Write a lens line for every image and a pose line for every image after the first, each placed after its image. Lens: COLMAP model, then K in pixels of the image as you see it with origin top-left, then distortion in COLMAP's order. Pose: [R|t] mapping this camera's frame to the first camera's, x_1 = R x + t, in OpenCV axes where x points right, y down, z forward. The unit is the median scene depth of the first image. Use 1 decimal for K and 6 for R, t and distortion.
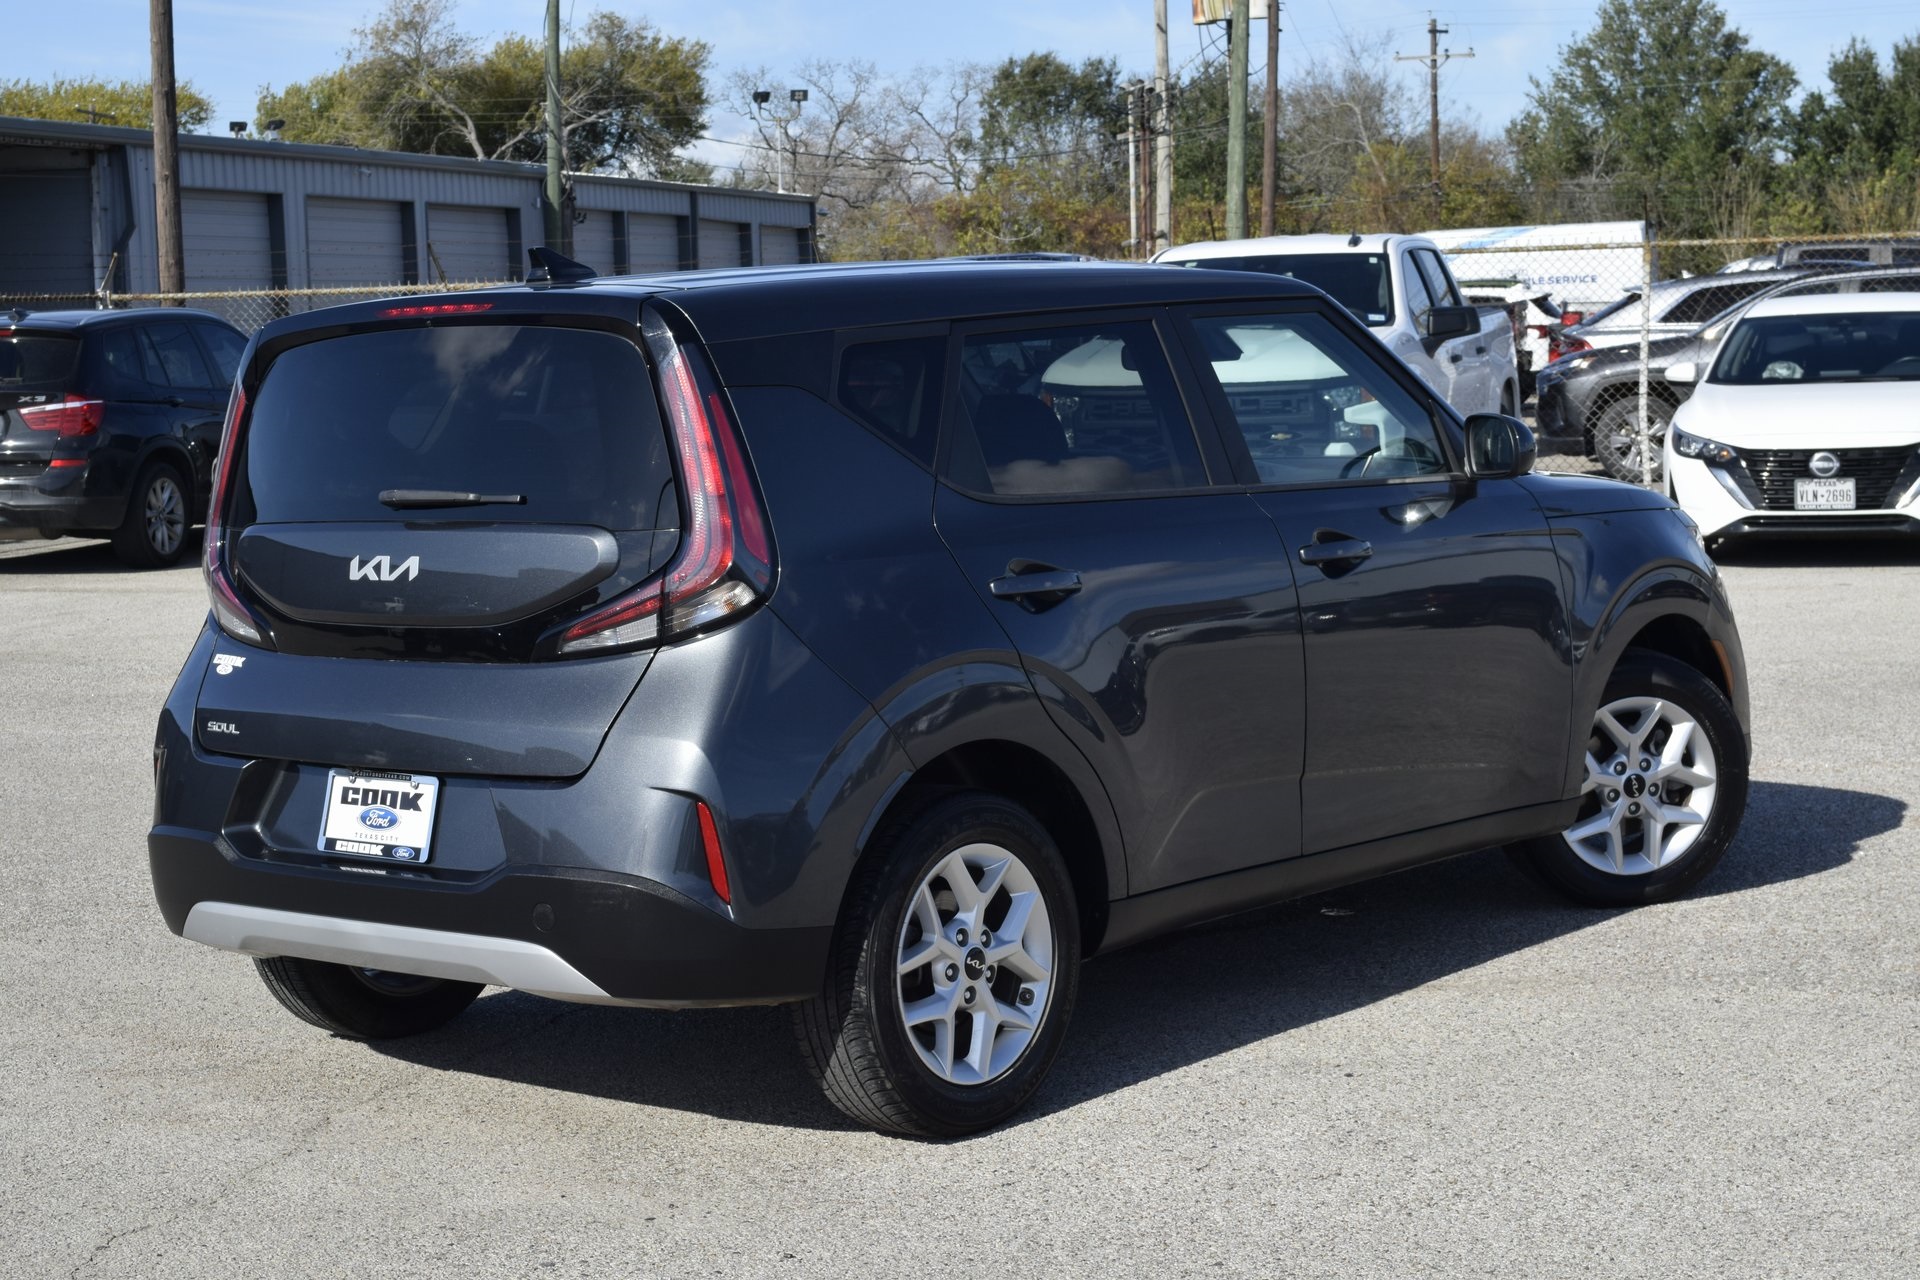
lens RADIAL K [[3180.0, 0, 953.1], [0, 3180.0, 637.6], [0, 0, 1]] dist [-0.023872, 0.000000]
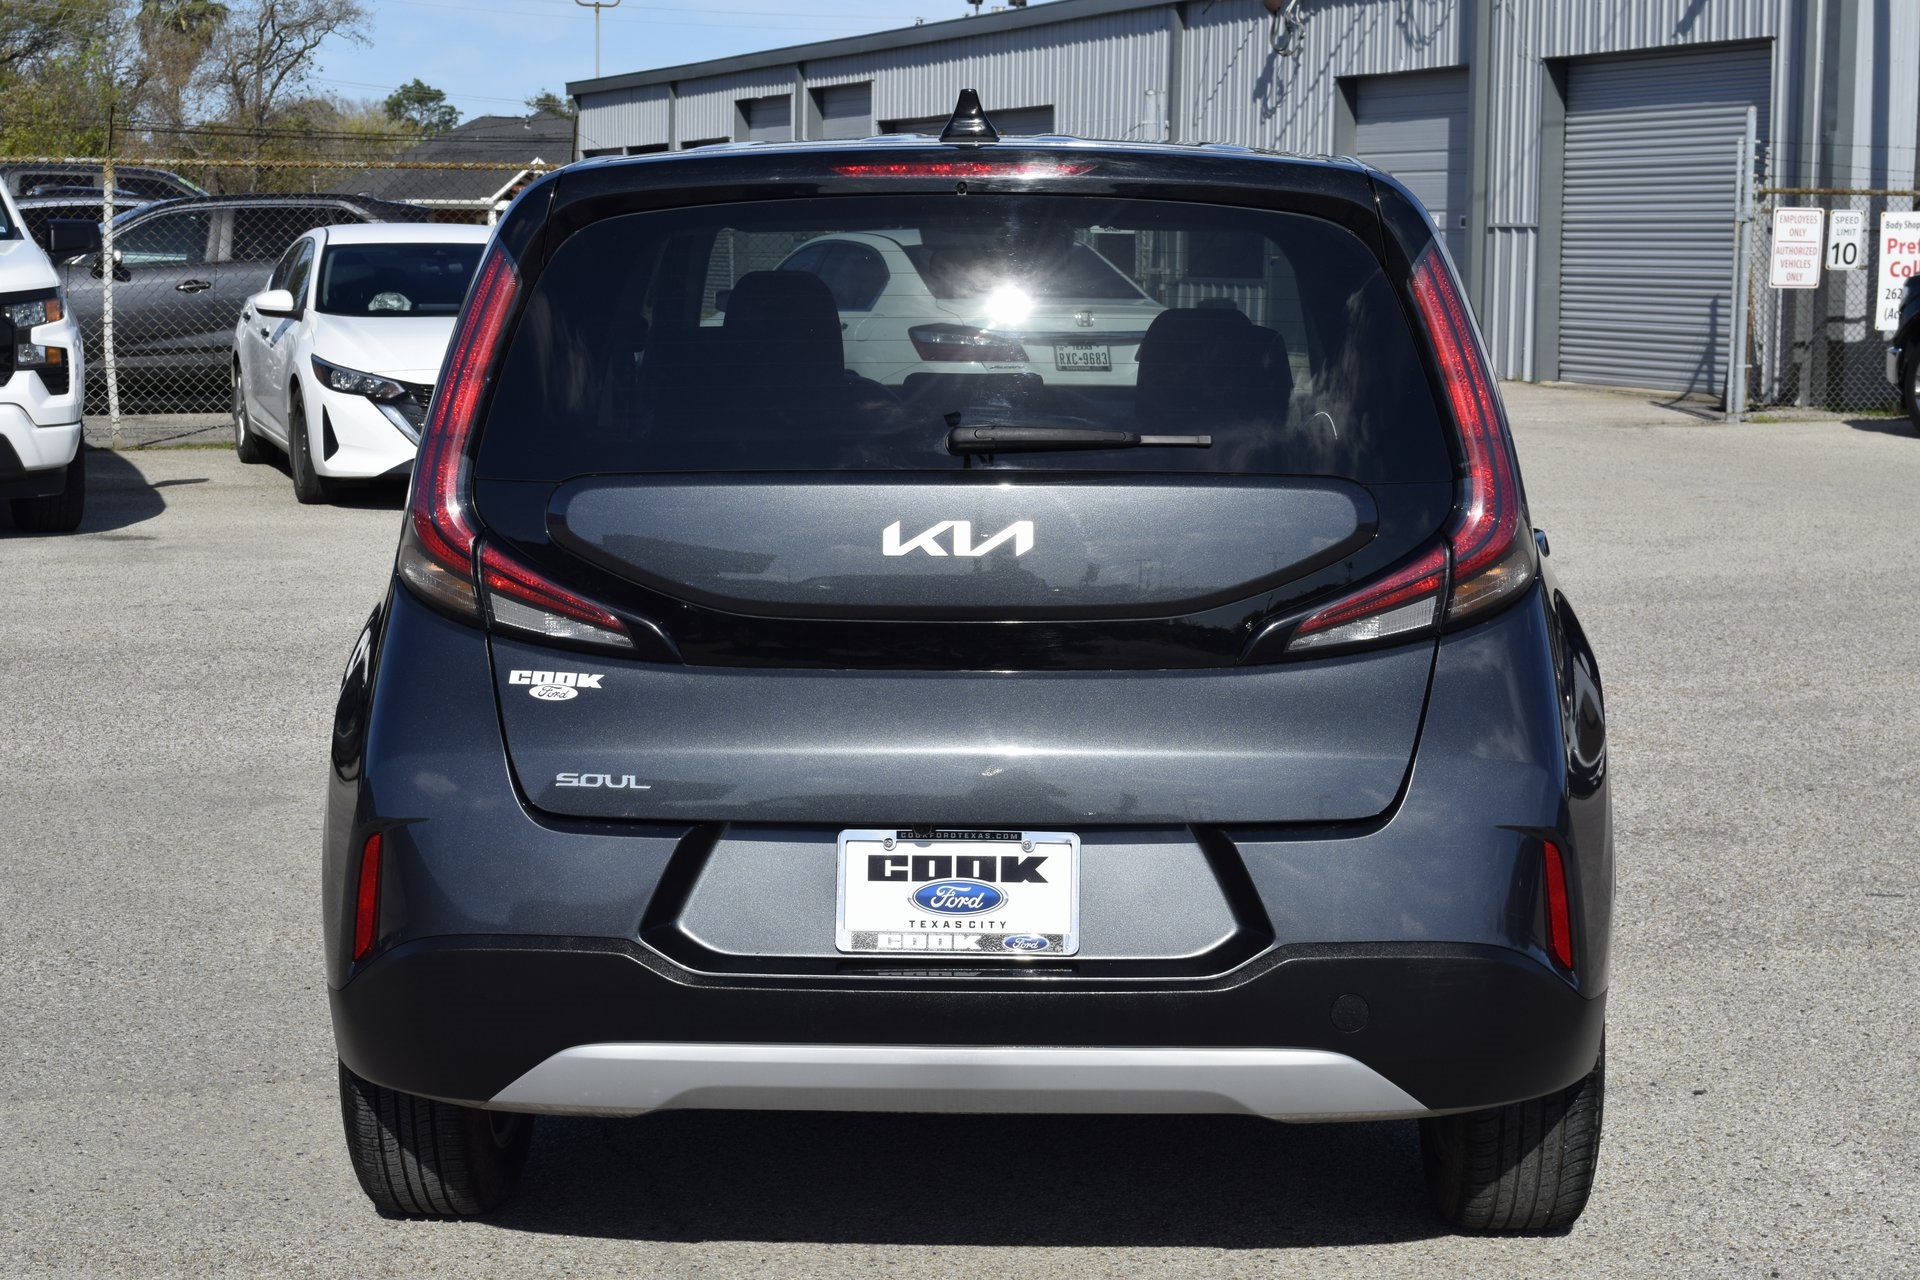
lens RADIAL K [[3180.0, 0, 968.1], [0, 3180.0, 636.2], [0, 0, 1]] dist [-0.023872, 0.000000]
pose [[0.790369, -0.031551, 0.611818, -0.594688], [0.019266, 0.999459, 0.026653, -0.018731], [-0.612328, -0.009279, 0.790549, 0.439740]]
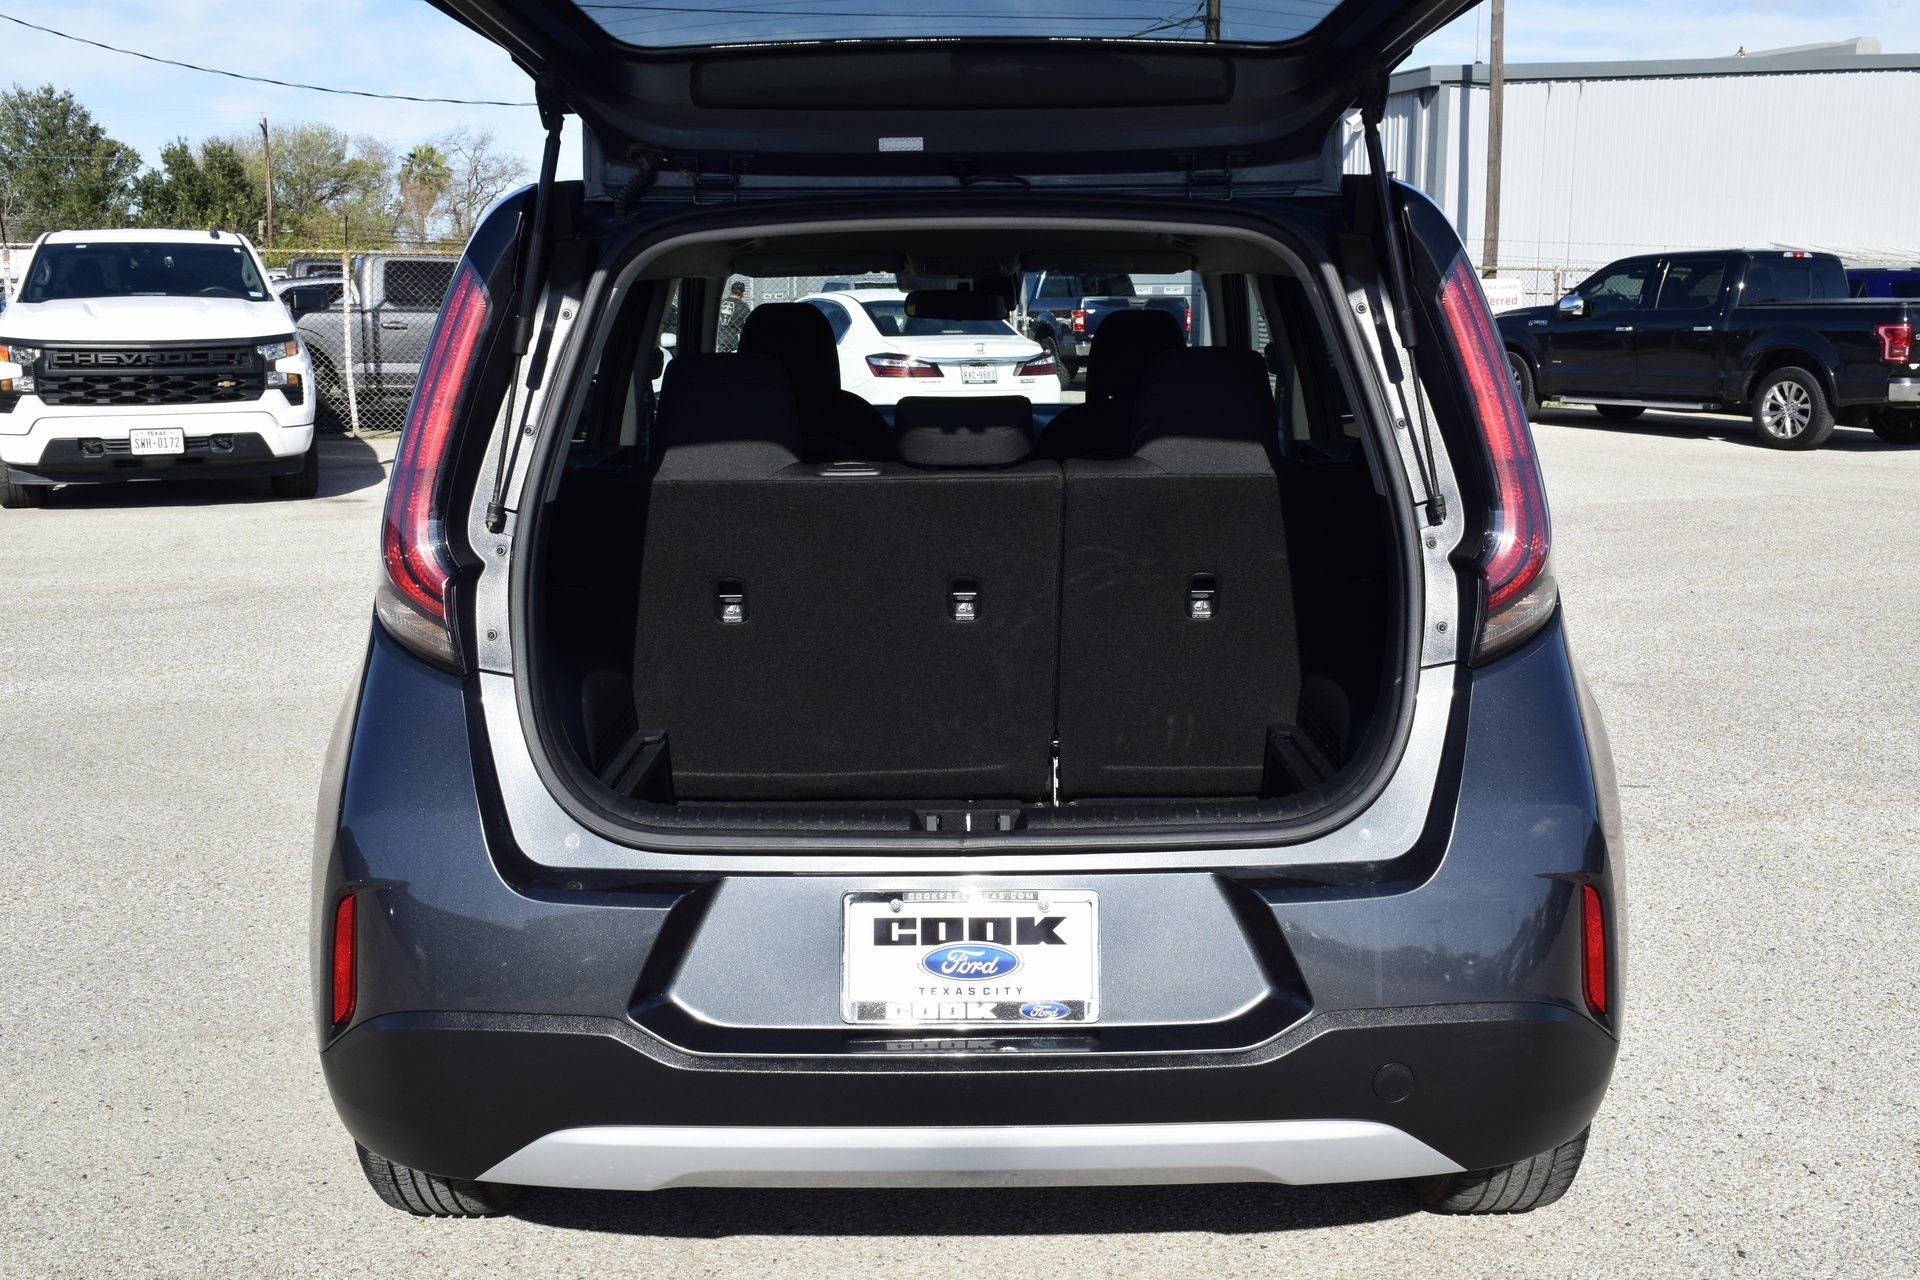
lens RADIAL K [[1805.1, 0, 994.1], [0, 1805.1, 663.0], [0, 0, 1]] dist [-0.025477, 0.000000]
pose [[0.755132, -0.089078, 0.649493, -0.406023], [0.031312, 0.994496, 0.099990, -0.040614], [-0.654825, -0.055169, 0.753764, 0.708817]]
